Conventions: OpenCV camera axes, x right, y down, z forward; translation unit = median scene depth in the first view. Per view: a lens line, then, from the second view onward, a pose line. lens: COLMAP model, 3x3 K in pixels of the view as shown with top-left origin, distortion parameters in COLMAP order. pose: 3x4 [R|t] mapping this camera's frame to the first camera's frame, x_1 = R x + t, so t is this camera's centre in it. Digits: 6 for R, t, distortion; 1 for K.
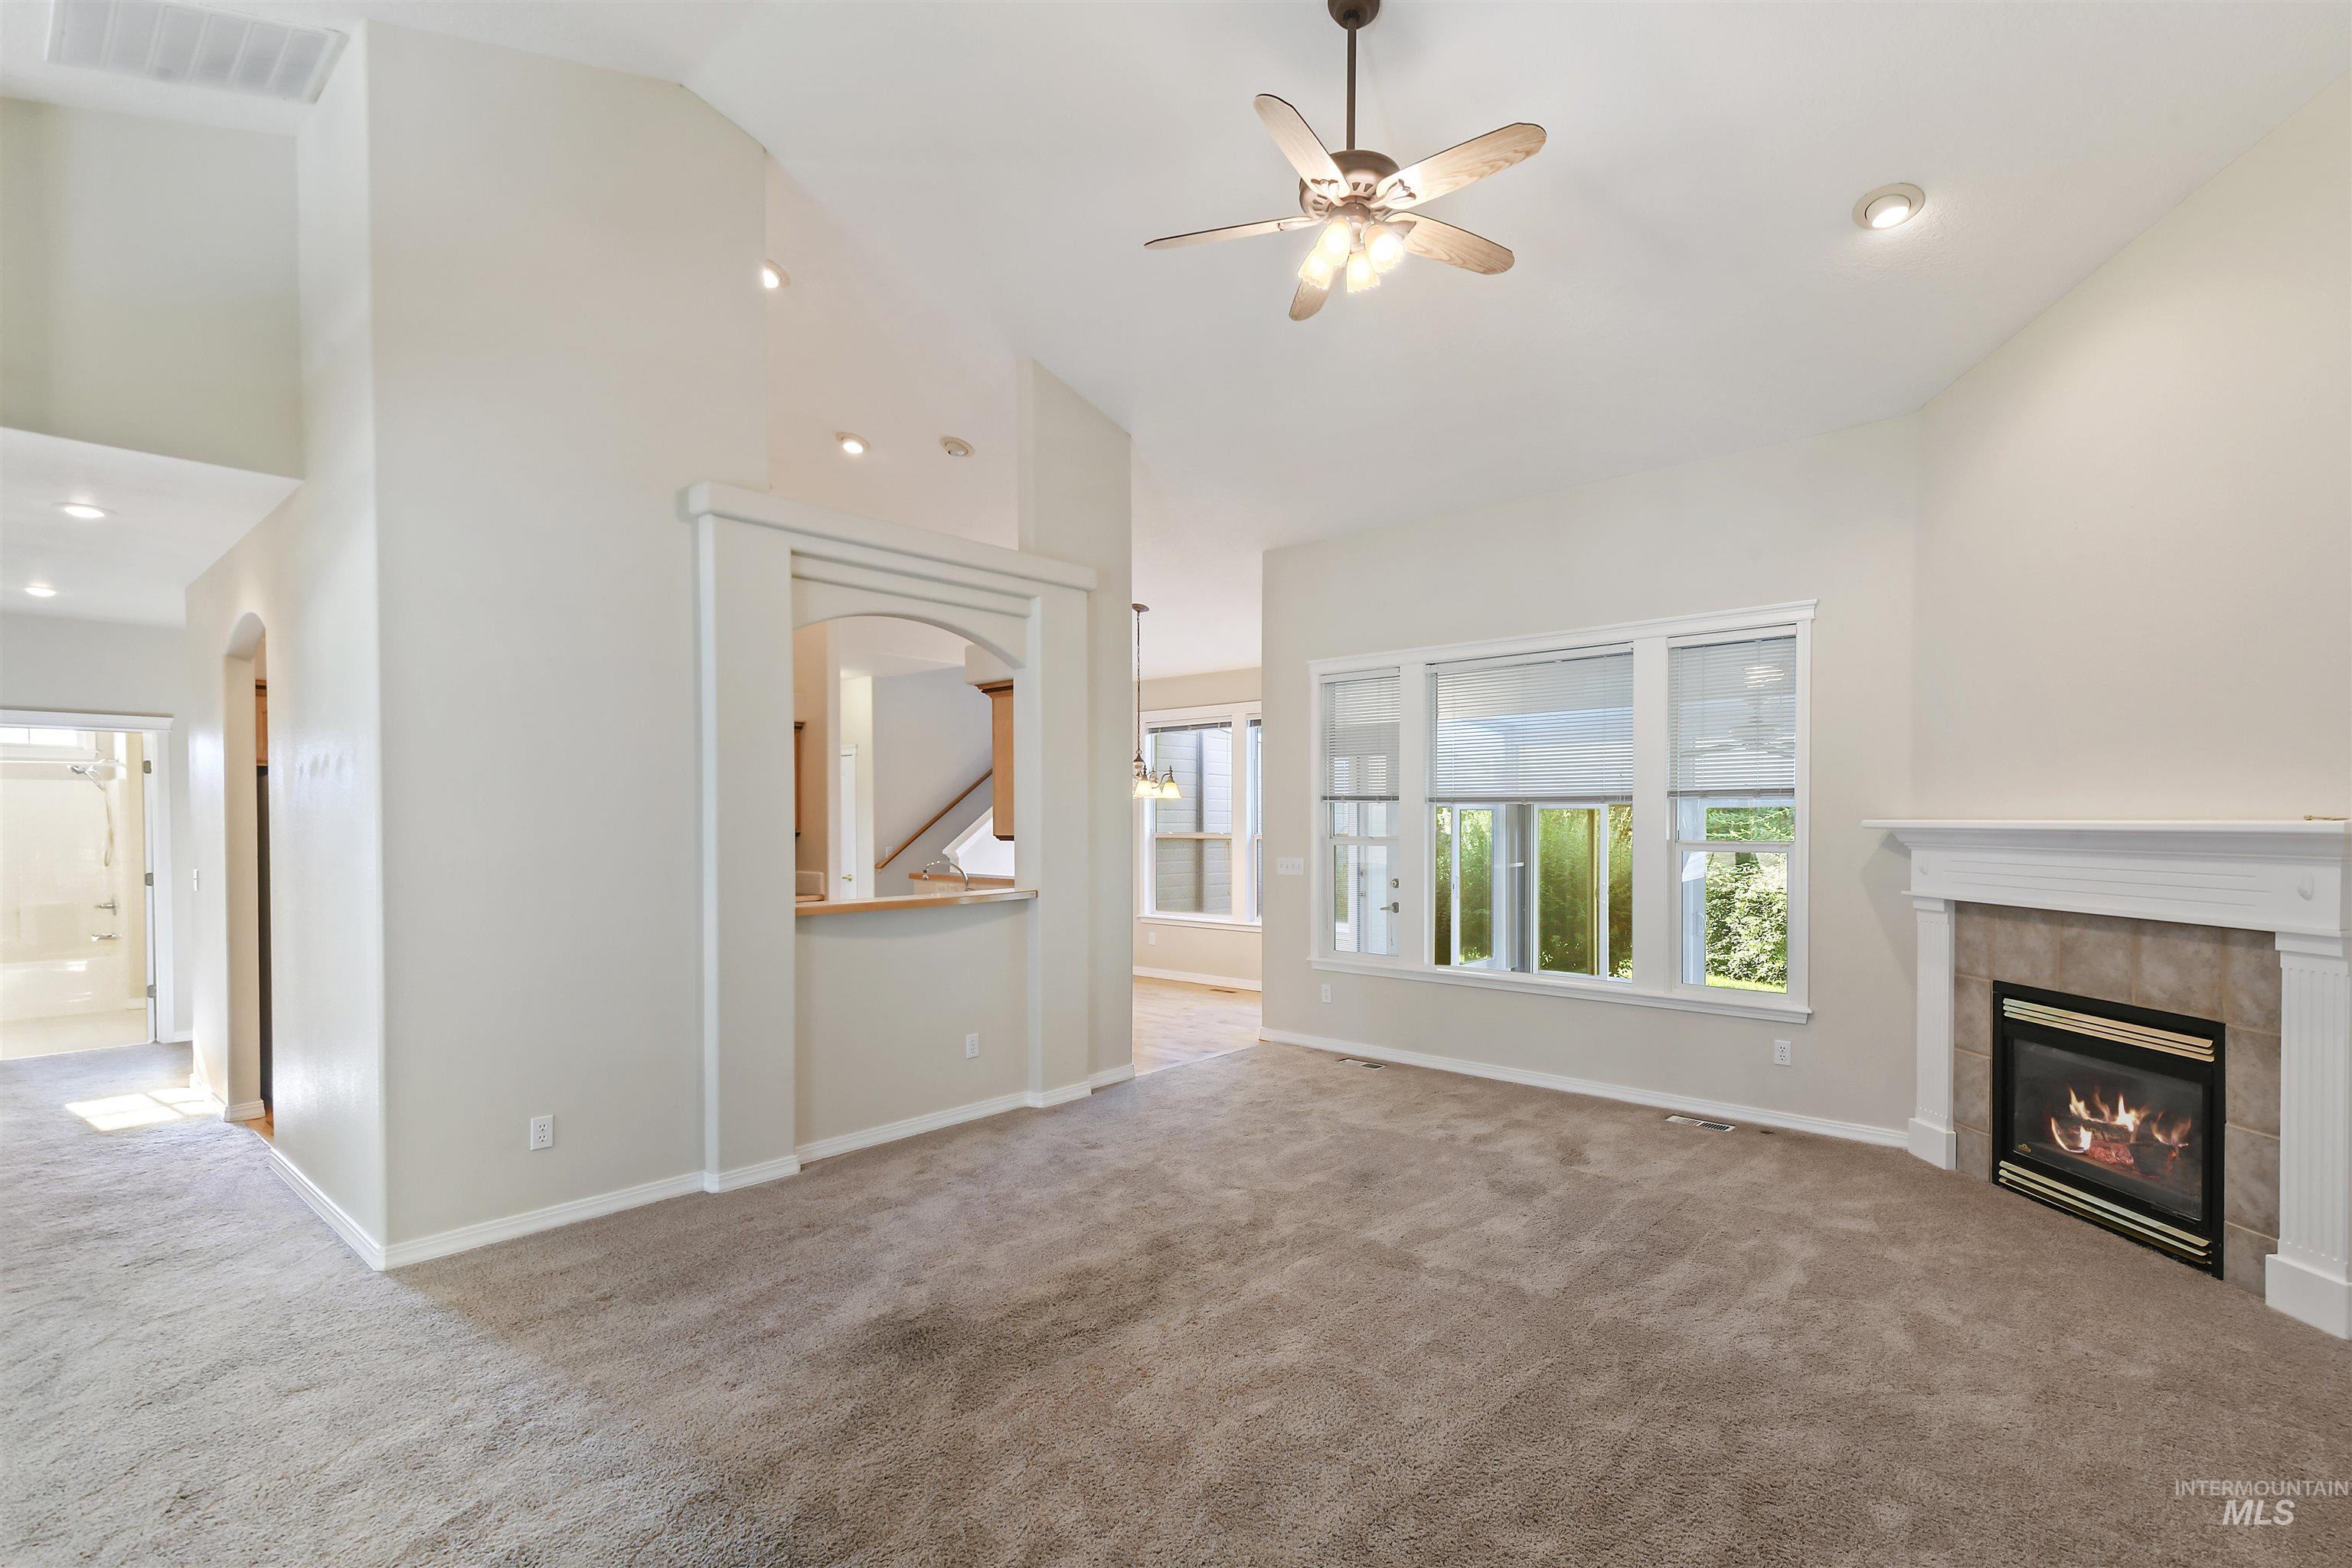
lens RADIAL K [[1095.8, 0, 1186.0], [0, 1095.8, 831.3], [0, 0, 1]] dist [0.021263, -0.004370]
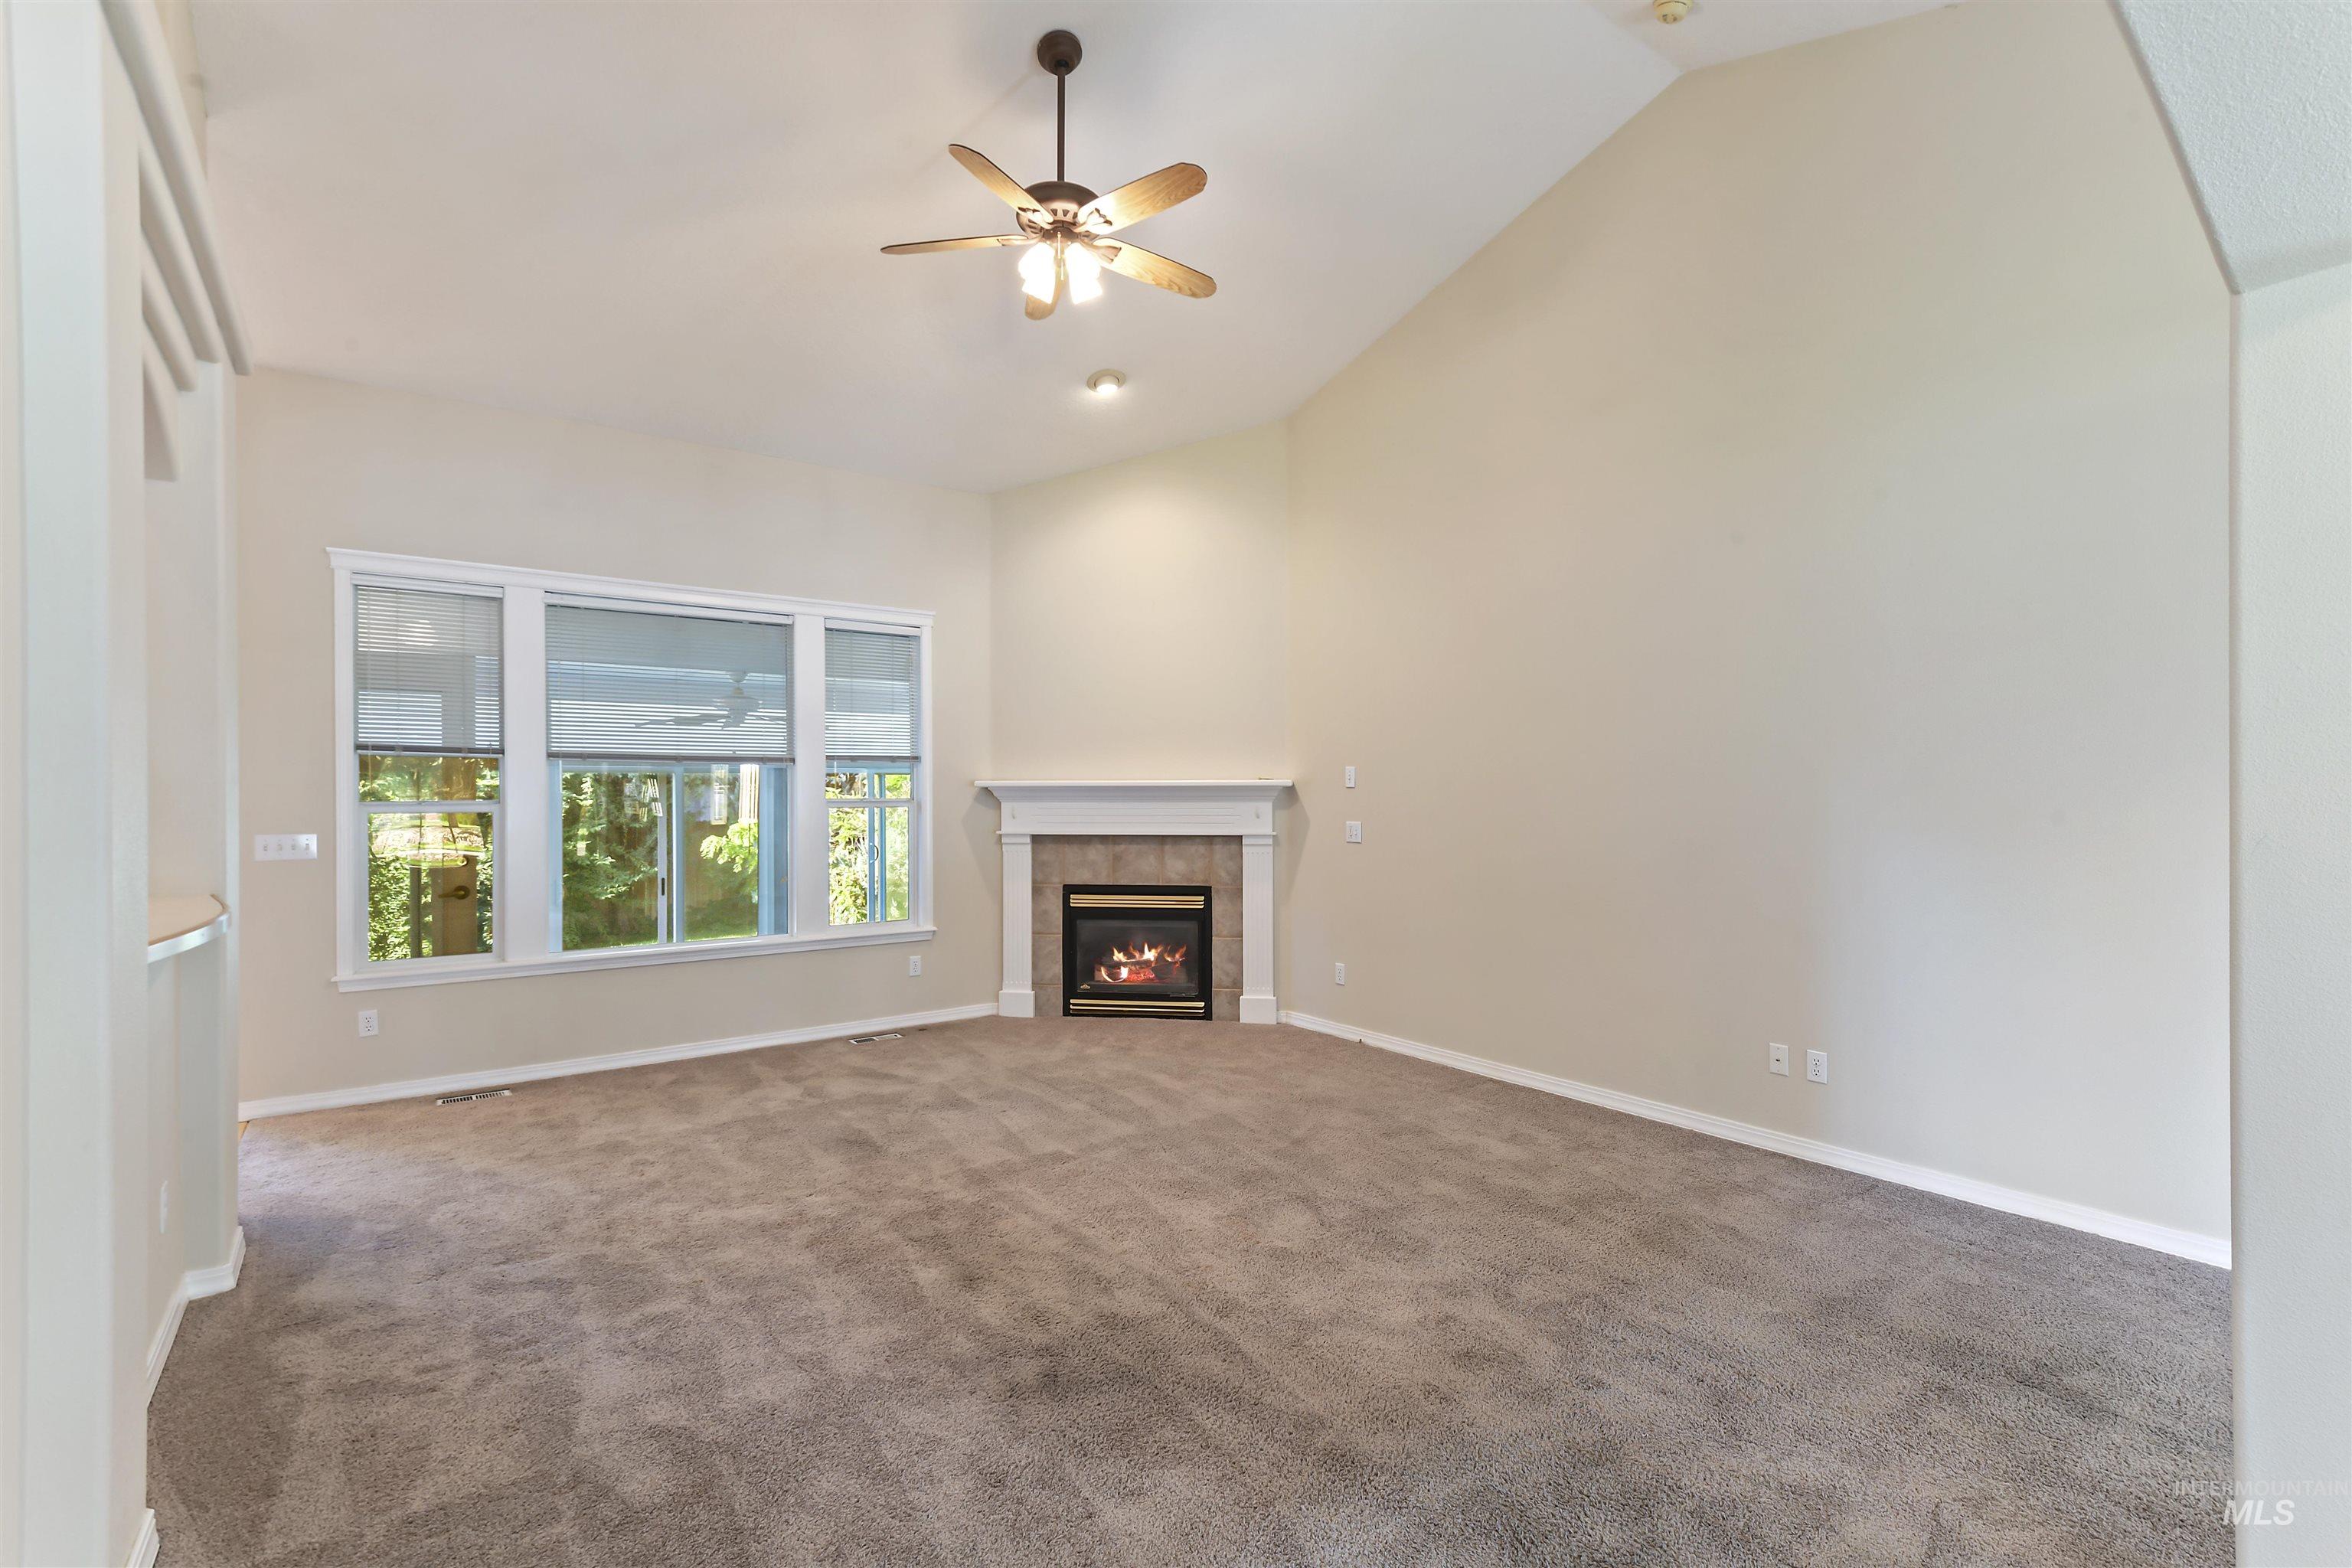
lens RADIAL K [[1095.8, 0, 1195.3], [0, 1095.8, 787.4], [0, 0, 1]] dist [0.021263, -0.004370]
pose [[0.194921, 0.005463, 0.980804, -0.765105], [0.012658, 0.999887, -0.008085, 0.013741], [-0.980737, 0.013991, 0.194830, 0.537509]]
